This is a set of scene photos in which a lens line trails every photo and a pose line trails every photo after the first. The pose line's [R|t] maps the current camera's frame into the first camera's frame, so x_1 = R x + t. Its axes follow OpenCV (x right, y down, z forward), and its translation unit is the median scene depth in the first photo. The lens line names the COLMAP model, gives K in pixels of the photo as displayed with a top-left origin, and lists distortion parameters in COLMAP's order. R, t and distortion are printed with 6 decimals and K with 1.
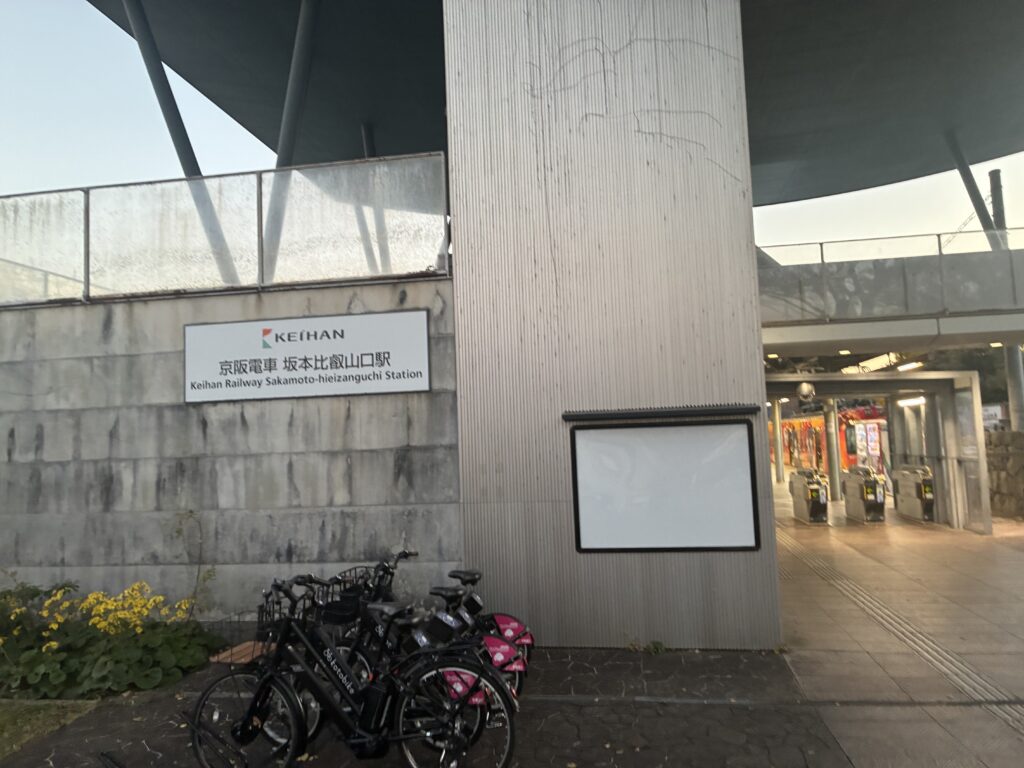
lens RADIAL K [[761.7, 0, 511.6], [0, 761.7, 374.1], [0, 0, 1]] dist [0.055558, -0.087111]
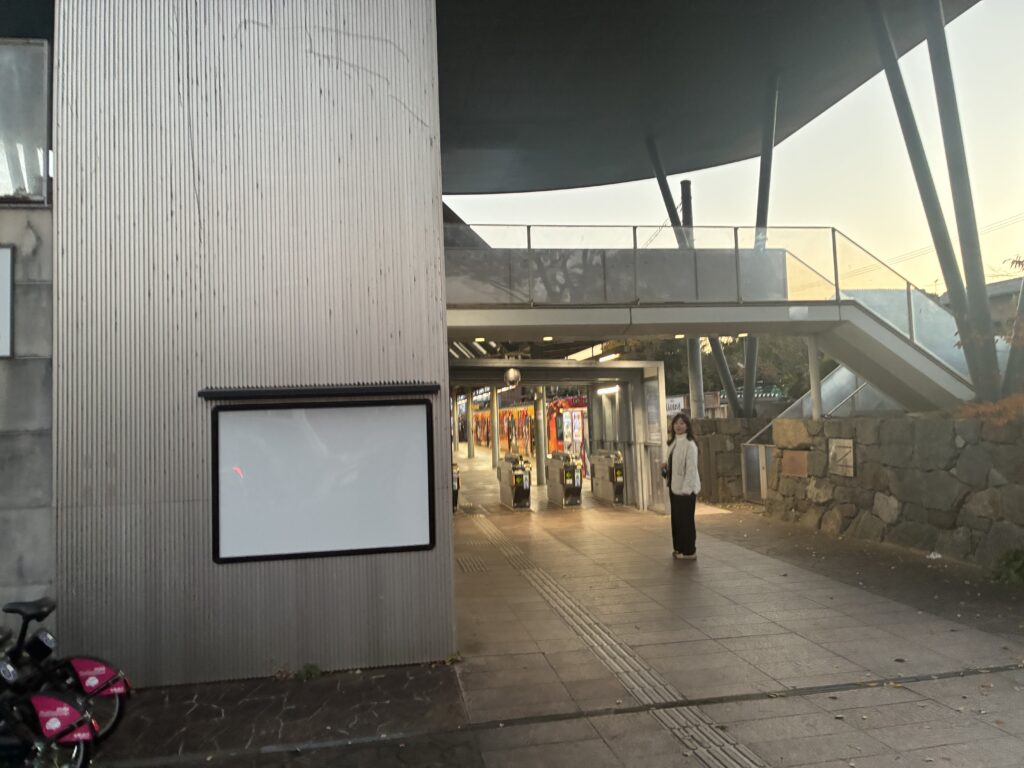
lens RADIAL K [[761.7, 0, 511.6], [0, 761.7, 374.1], [0, 0, 1]] dist [0.055558, -0.087111]
pose [[0.941534, 0.023861, 0.336071, 0.098181], [-0.028810, 0.999537, 0.009747, 0.017339], [-0.335683, -0.018859, 0.941786, 0.136308]]
